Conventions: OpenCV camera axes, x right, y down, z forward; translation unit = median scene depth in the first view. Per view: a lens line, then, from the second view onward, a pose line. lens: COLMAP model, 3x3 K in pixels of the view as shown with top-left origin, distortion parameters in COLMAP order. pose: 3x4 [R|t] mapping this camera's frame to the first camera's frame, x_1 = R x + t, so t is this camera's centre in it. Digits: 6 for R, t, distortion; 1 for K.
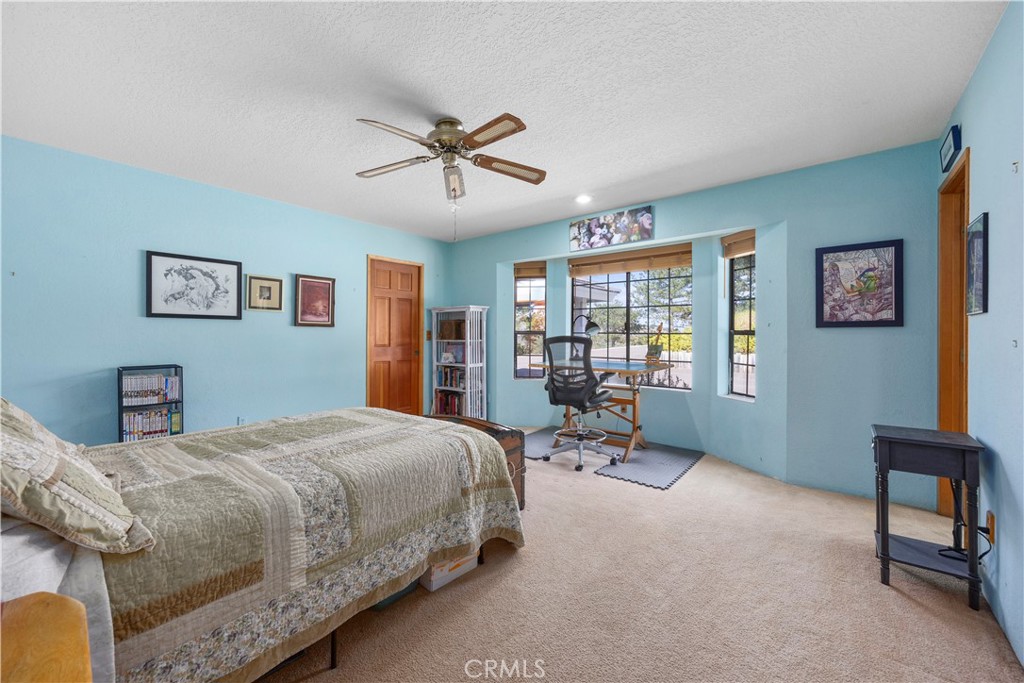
lens RADIAL K [[401.4, 0, 505.1], [0, 401.4, 332.0], [0, 0, 1]] dist [-0.004272, -0.000603]
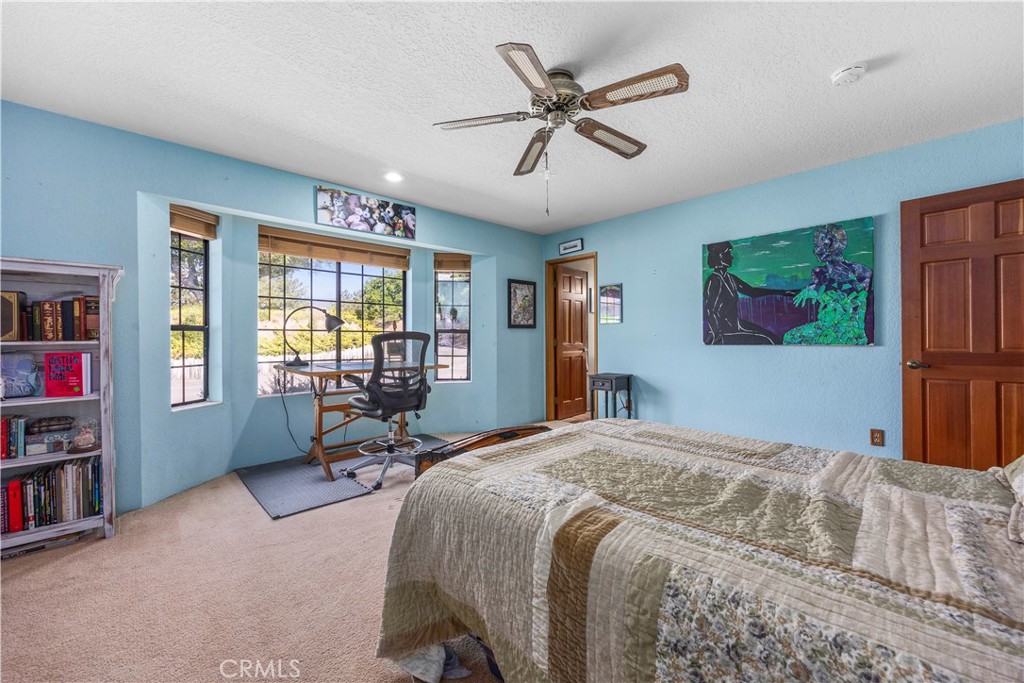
lens RADIAL K [[401.4, 0, 505.1], [0, 401.4, 339.1], [0, 0, 1]] dist [-0.004272, -0.000603]
pose [[0.122006, -0.003343, 0.992524, -0.567364], [-0.000156, 0.999994, 0.003387, 0.018541], [-0.992529, -0.000568, 0.122004, 0.567624]]
